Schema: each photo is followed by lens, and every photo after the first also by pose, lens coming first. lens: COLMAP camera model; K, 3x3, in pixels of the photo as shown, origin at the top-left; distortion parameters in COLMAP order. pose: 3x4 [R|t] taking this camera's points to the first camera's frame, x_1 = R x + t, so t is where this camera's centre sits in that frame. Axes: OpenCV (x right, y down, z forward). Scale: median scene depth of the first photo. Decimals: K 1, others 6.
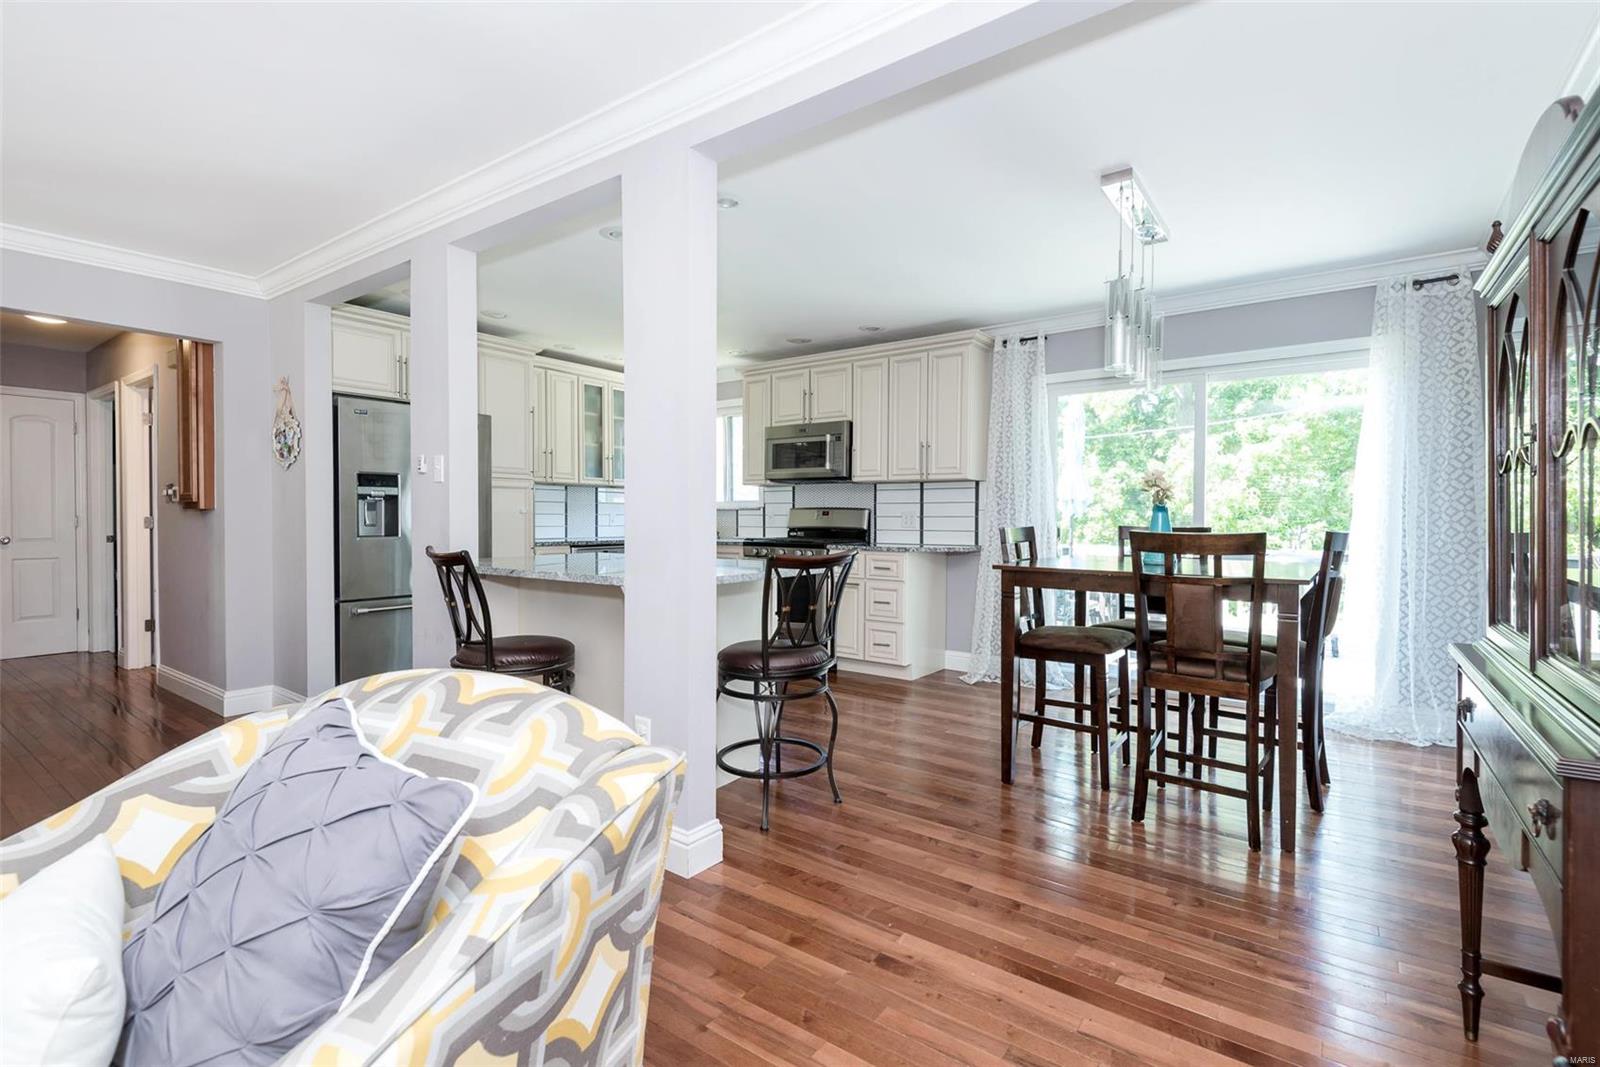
lens RADIAL K [[732.6, 0, 791.1], [0, 732.6, 531.3], [0, 0, 1]] dist [0.001249, -0.000114]
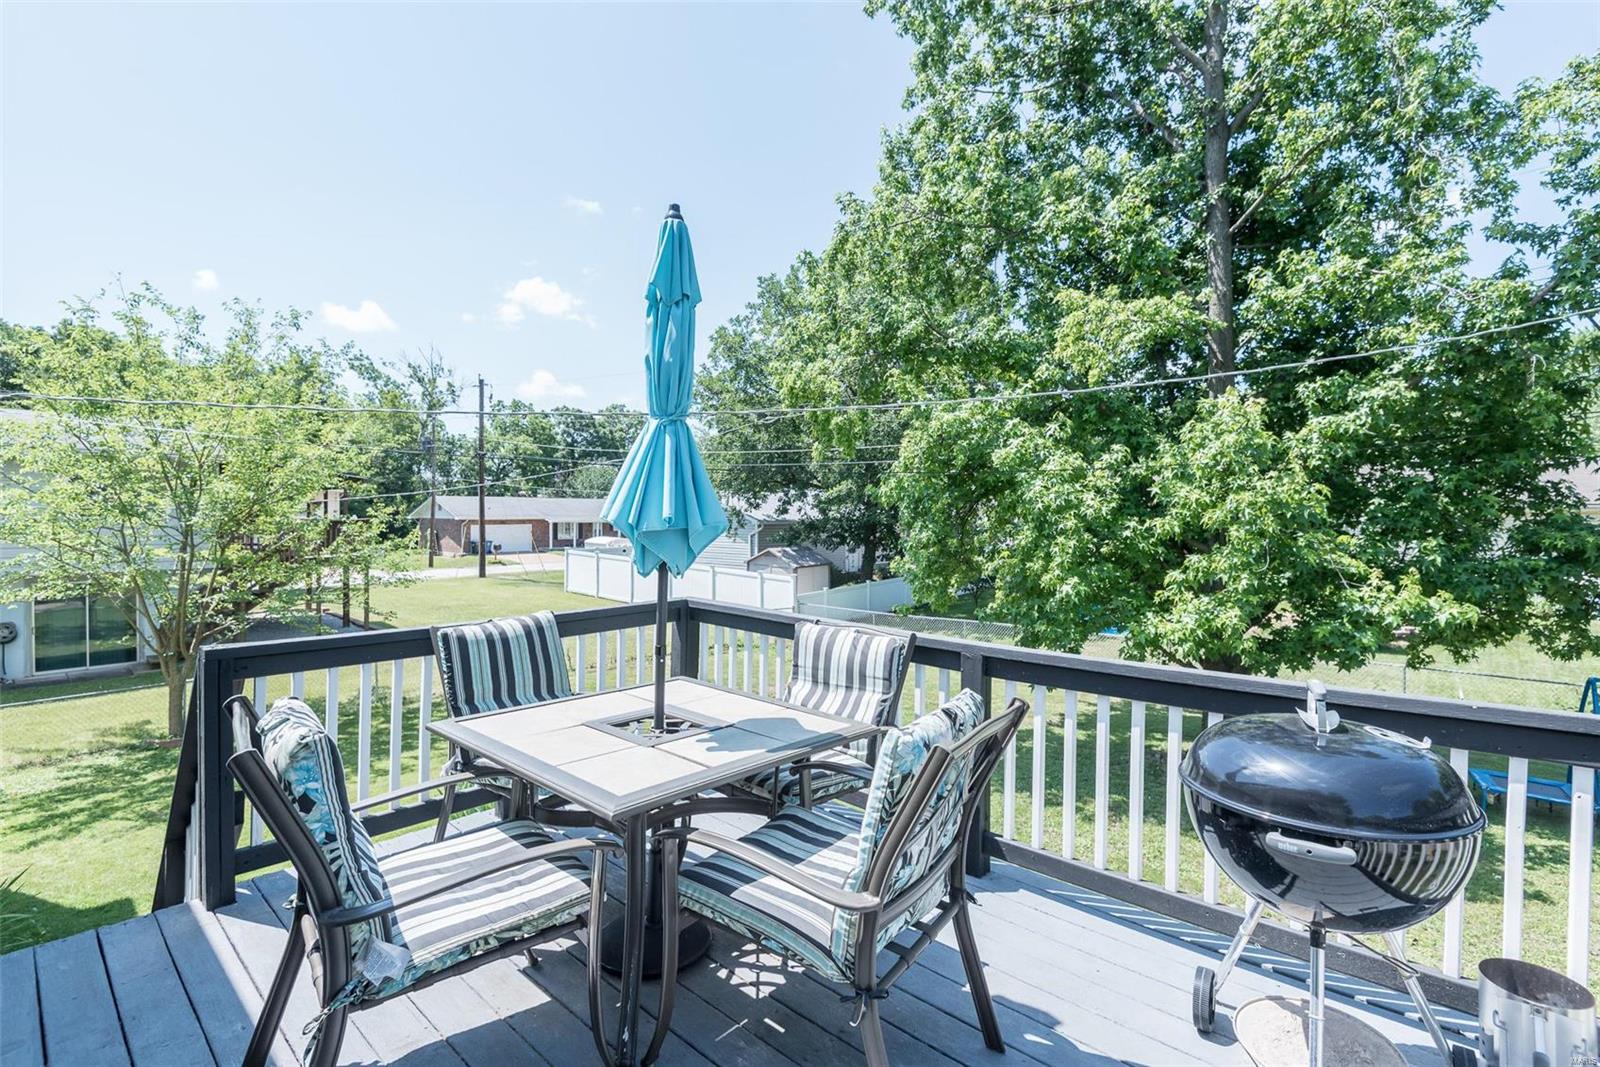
lens RADIAL K [[732.6, 0, 800.7], [0, 732.6, 520.6], [0, 0, 1]] dist [0.001249, -0.000114]
pose [[0.996090, 0.001739, -0.088328, 0.229191], [-0.002254, 0.999981, -0.005727, -0.021650], [0.088316, 0.005904, 0.996075, 0.316610]]
